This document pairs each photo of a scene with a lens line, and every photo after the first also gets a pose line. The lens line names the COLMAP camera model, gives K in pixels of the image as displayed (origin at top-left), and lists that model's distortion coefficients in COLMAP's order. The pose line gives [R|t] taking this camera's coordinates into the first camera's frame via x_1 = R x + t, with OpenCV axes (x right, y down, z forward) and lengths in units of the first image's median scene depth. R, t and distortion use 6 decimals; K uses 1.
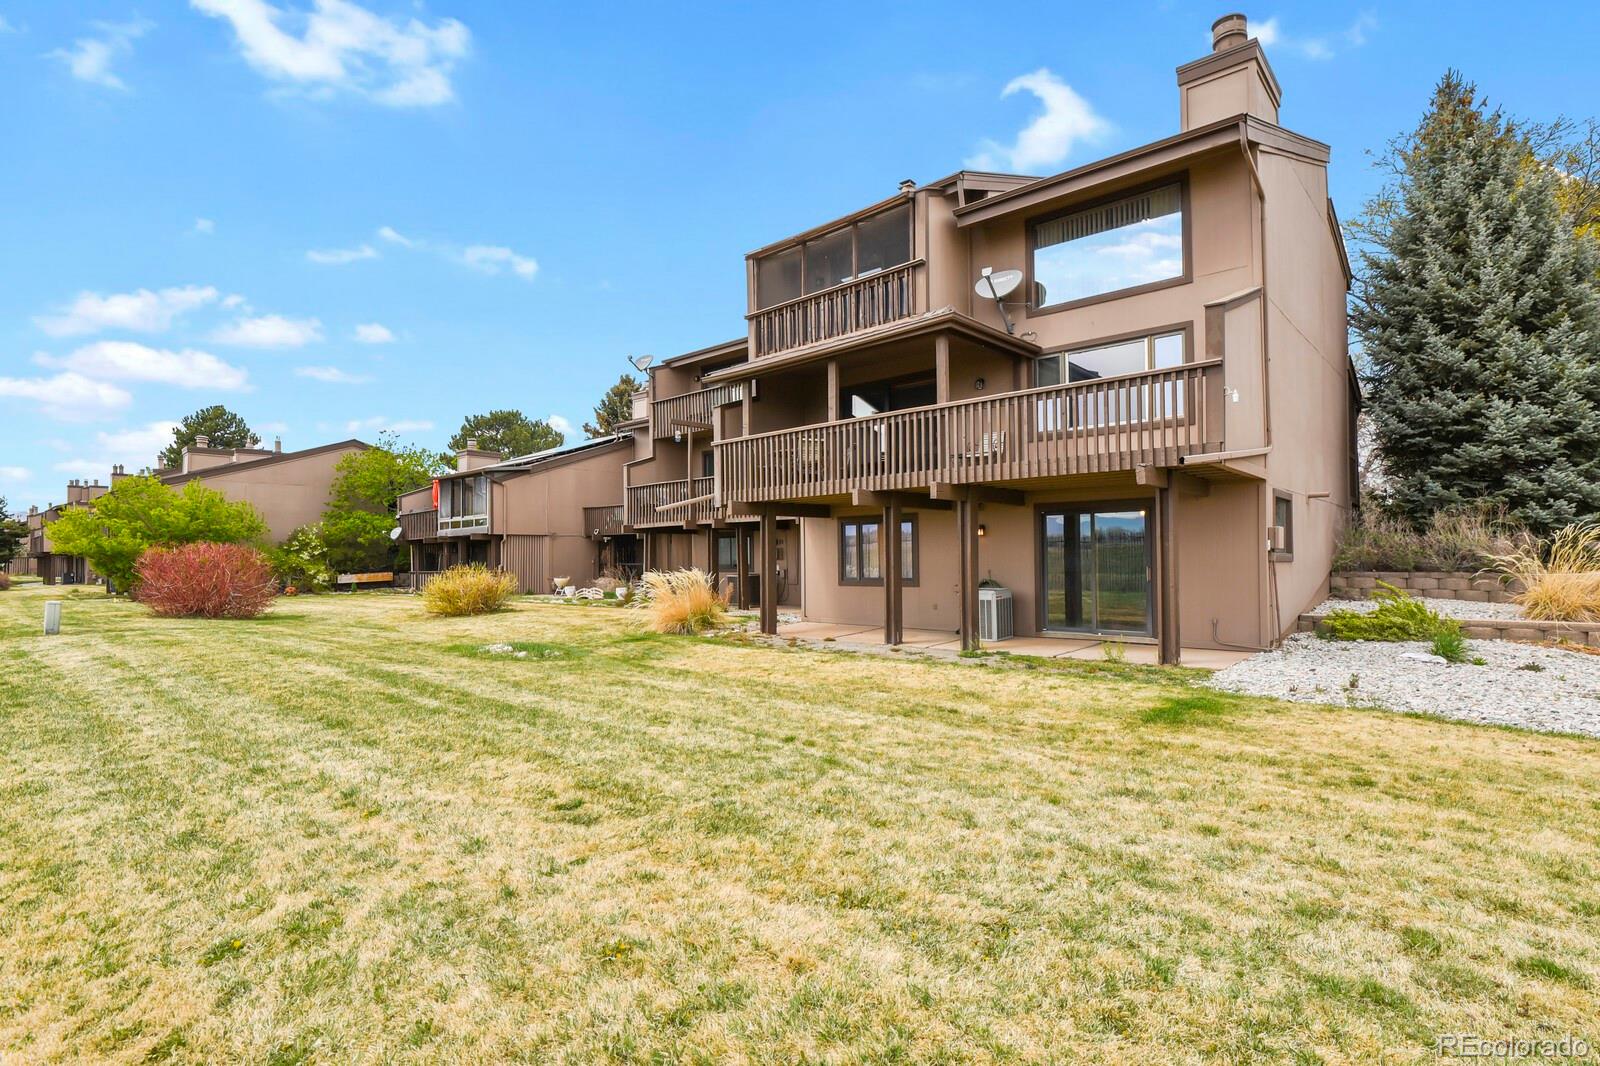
lens RADIAL K [[778.8, 0, 802.6], [0, 778.8, 539.8], [0, 0, 1]] dist [-0.016594, -0.001100]
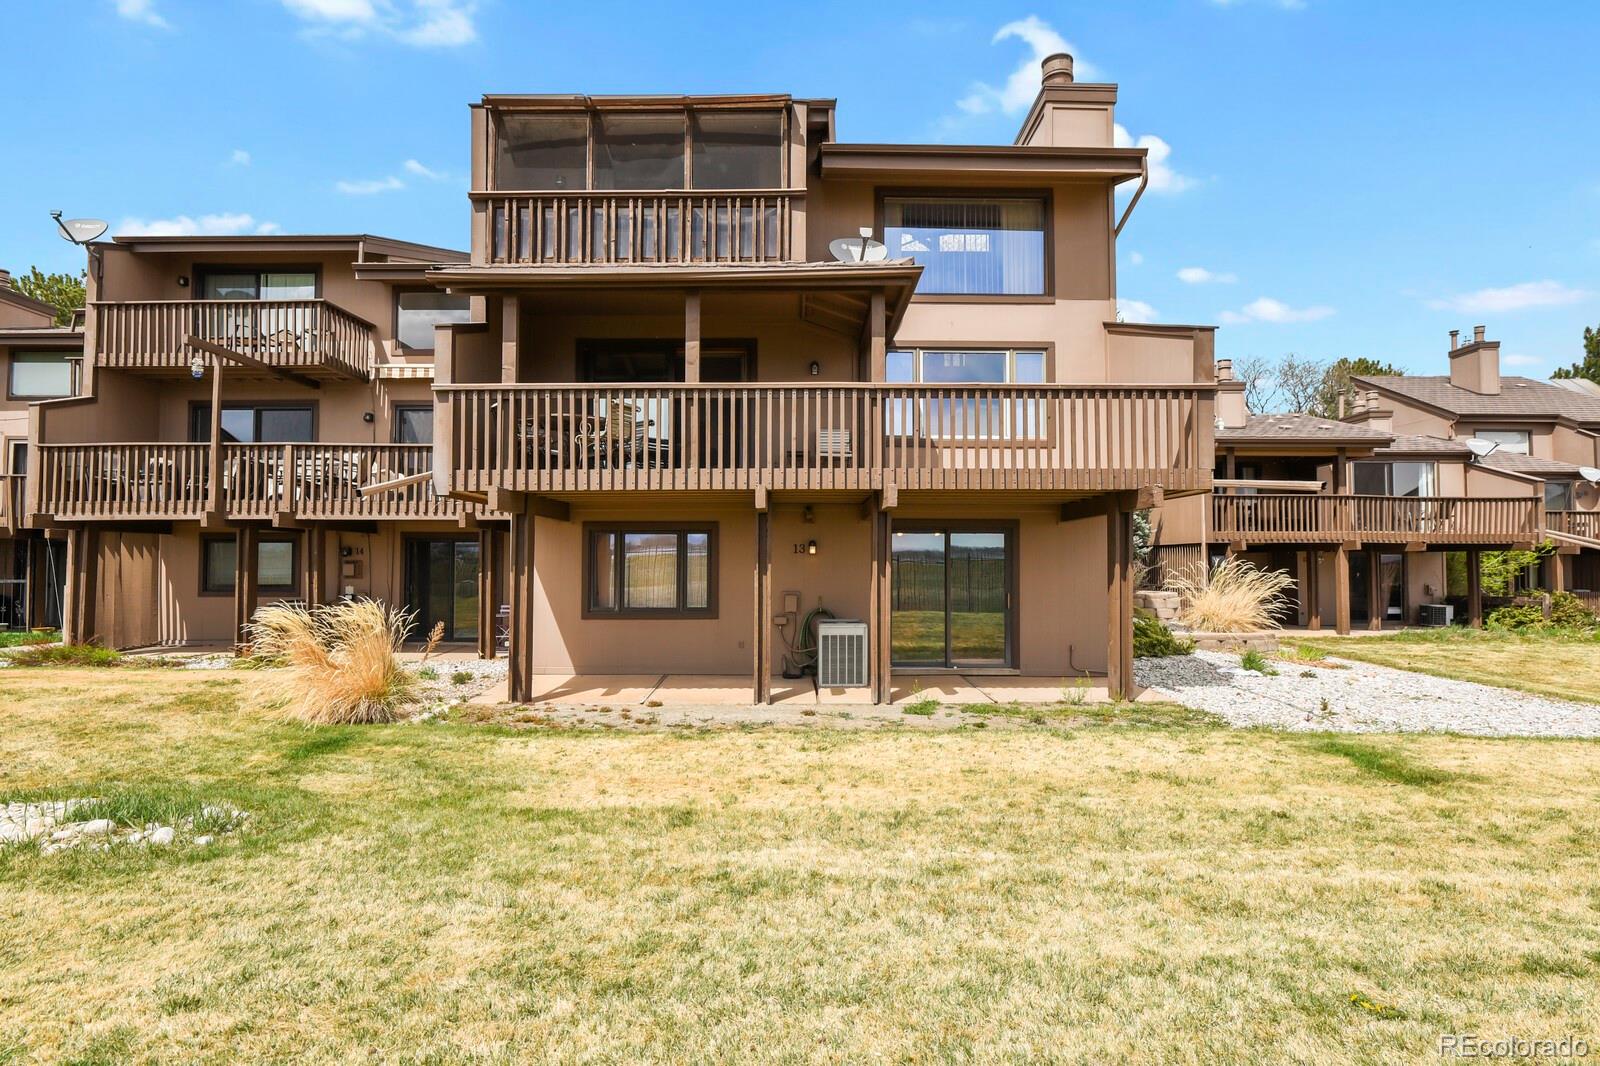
lens RADIAL K [[778.8, 0, 802.6], [0, 778.8, 539.8], [0, 0, 1]] dist [-0.016594, -0.001100]
pose [[0.741227, 0.031324, 0.670523, -0.317353], [-0.023310, 0.999509, -0.020925, -0.003751], [-0.670849, -0.000120, 0.741594, 0.407122]]
